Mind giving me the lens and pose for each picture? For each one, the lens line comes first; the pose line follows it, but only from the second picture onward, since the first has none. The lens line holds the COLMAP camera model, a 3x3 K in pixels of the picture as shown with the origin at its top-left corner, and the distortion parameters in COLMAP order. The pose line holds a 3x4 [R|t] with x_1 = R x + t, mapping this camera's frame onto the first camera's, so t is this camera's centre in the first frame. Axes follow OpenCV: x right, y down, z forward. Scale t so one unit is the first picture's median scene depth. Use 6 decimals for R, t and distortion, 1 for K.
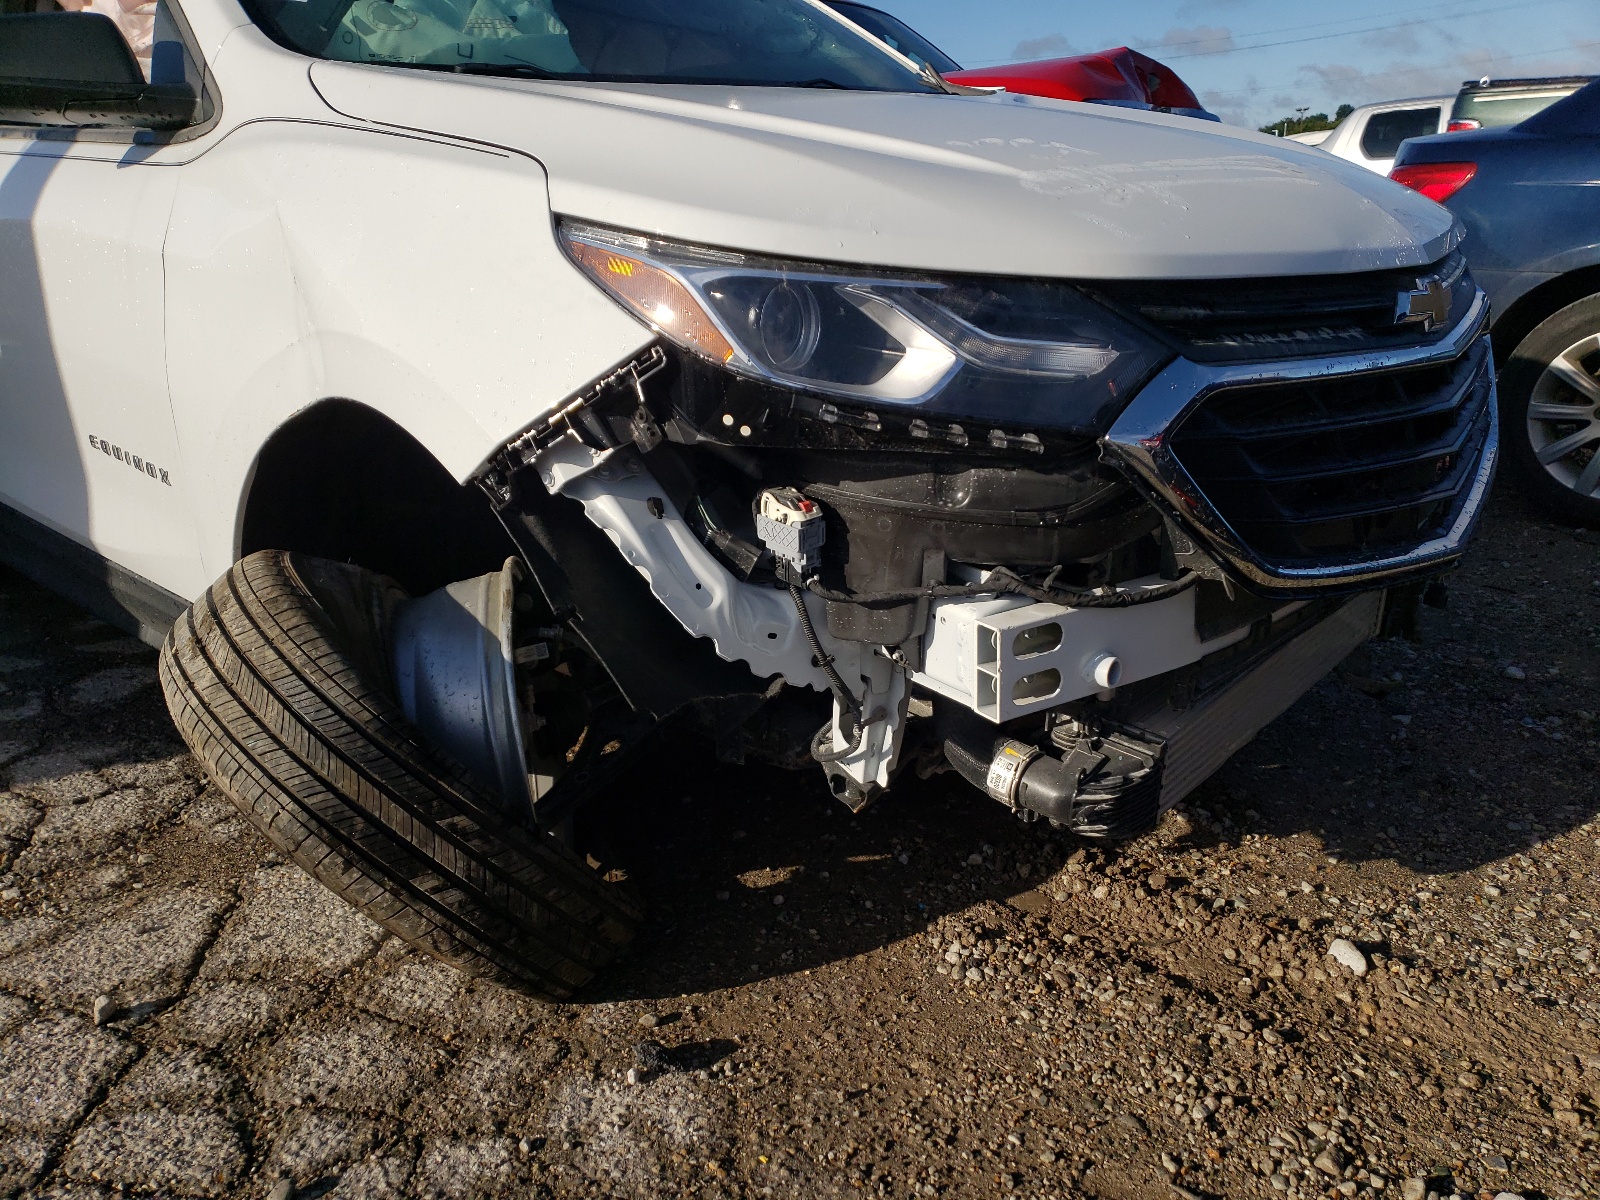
lens RADIAL K [[1197.3, 0, 814.2], [0, 1197.3, 593.7], [0, 0, 1]] dist [0.040544, -0.033843]
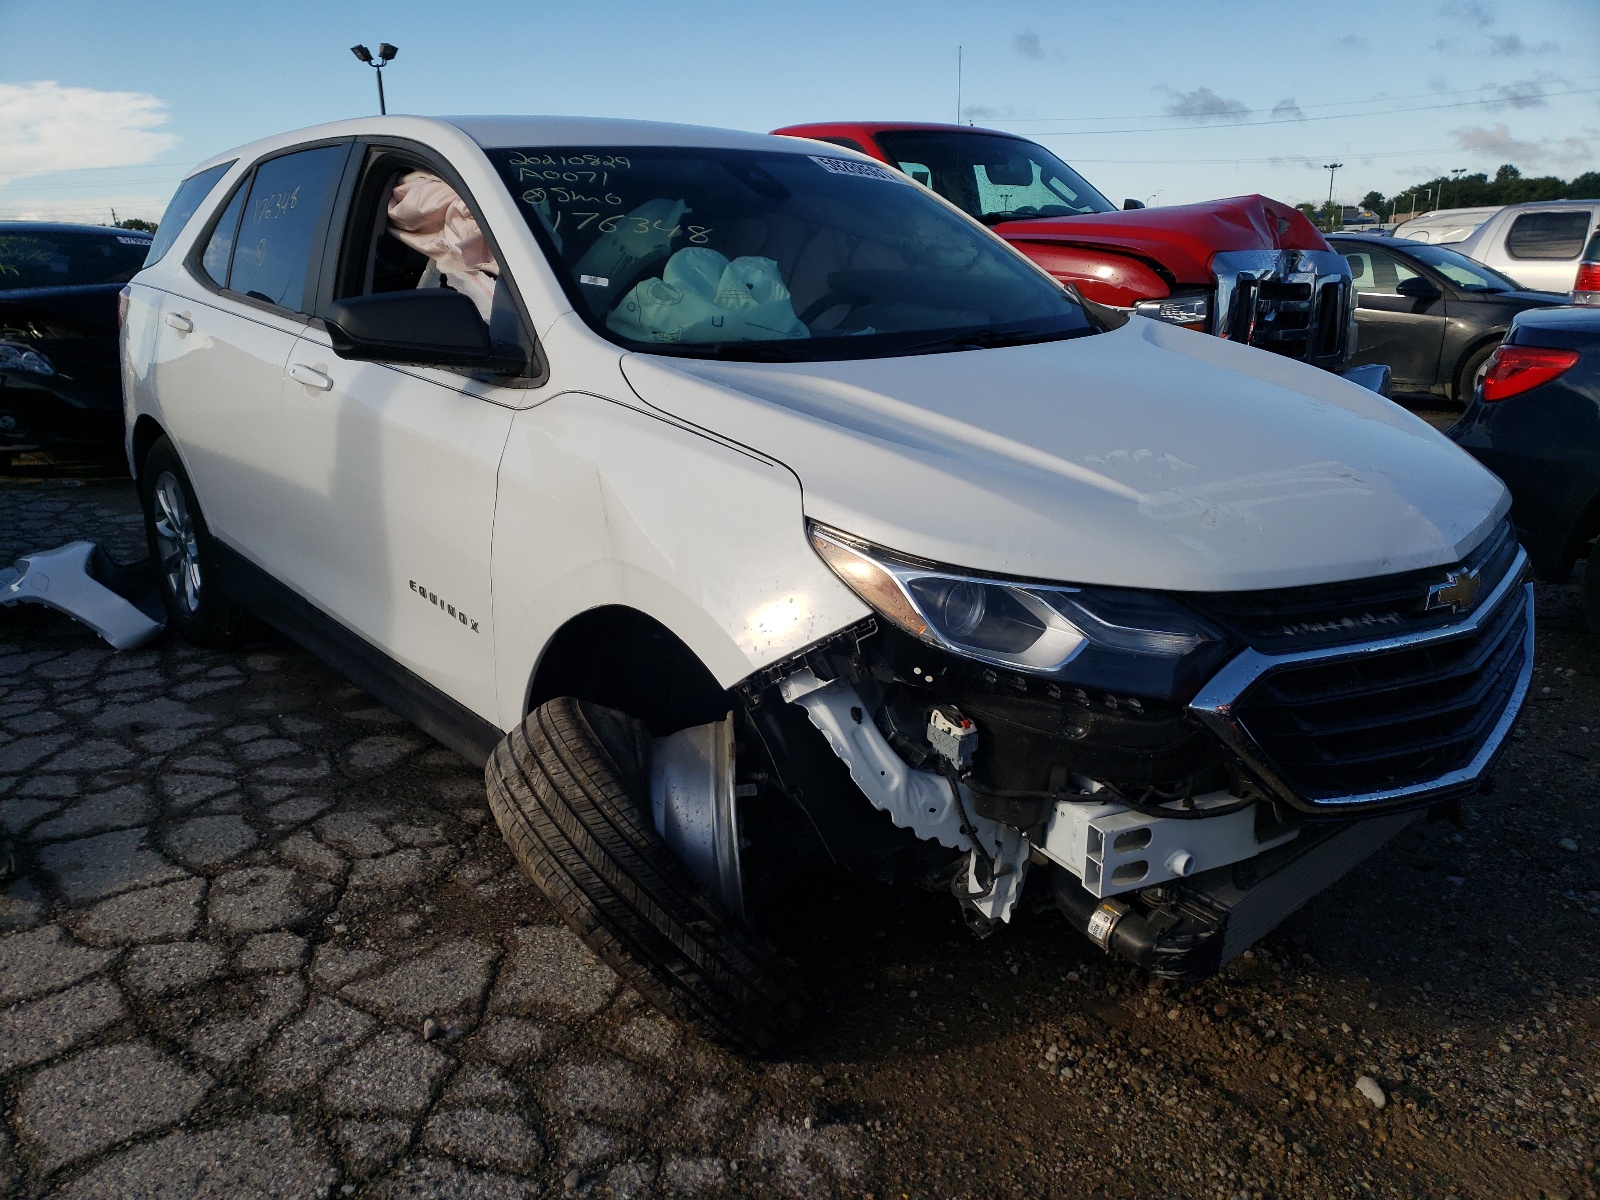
lens RADIAL K [[1197.3, 0, 787.9], [0, 1197.3, 593.2], [0, 0, 1]] dist [0.040544, -0.033843]
pose [[0.992015, 0.066387, -0.107234, -0.064955], [-0.069665, 0.997202, -0.027111, -0.153055], [0.105134, 0.034365, 0.993864, -0.364854]]
